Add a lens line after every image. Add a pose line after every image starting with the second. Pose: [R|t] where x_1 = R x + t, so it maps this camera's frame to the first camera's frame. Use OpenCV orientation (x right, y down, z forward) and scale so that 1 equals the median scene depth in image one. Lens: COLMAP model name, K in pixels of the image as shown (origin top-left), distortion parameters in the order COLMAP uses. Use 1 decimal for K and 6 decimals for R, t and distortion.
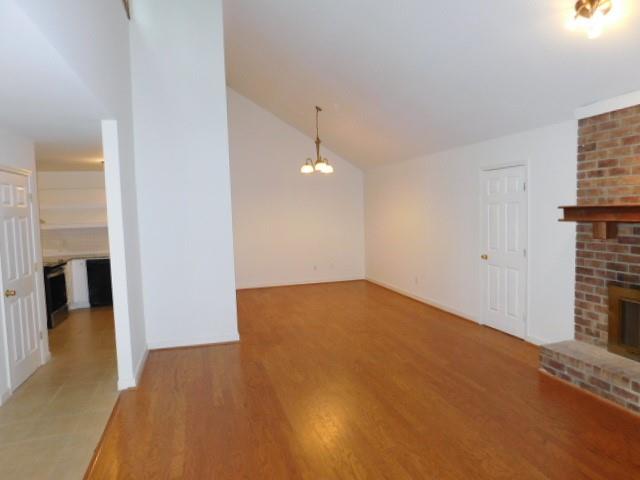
lens RADIAL K [[427.2, 0, 317.5], [0, 427.2, 241.9], [0, 0, 1]] dist [-0.075972, 0.063067]
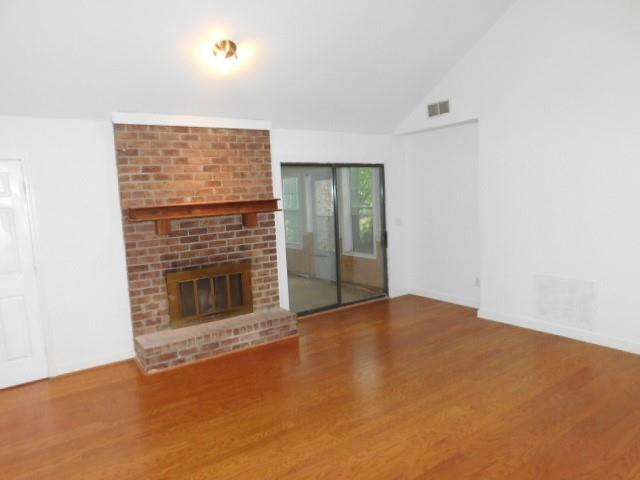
lens RADIAL K [[427.2, 0, 317.5], [0, 427.2, 241.9], [0, 0, 1]] dist [-0.075972, 0.063067]
pose [[-0.318089, -0.064410, 0.945870, -0.548602], [0.126477, 0.985889, 0.109668, -0.060936], [-0.939586, 0.154515, -0.305454, 0.946303]]
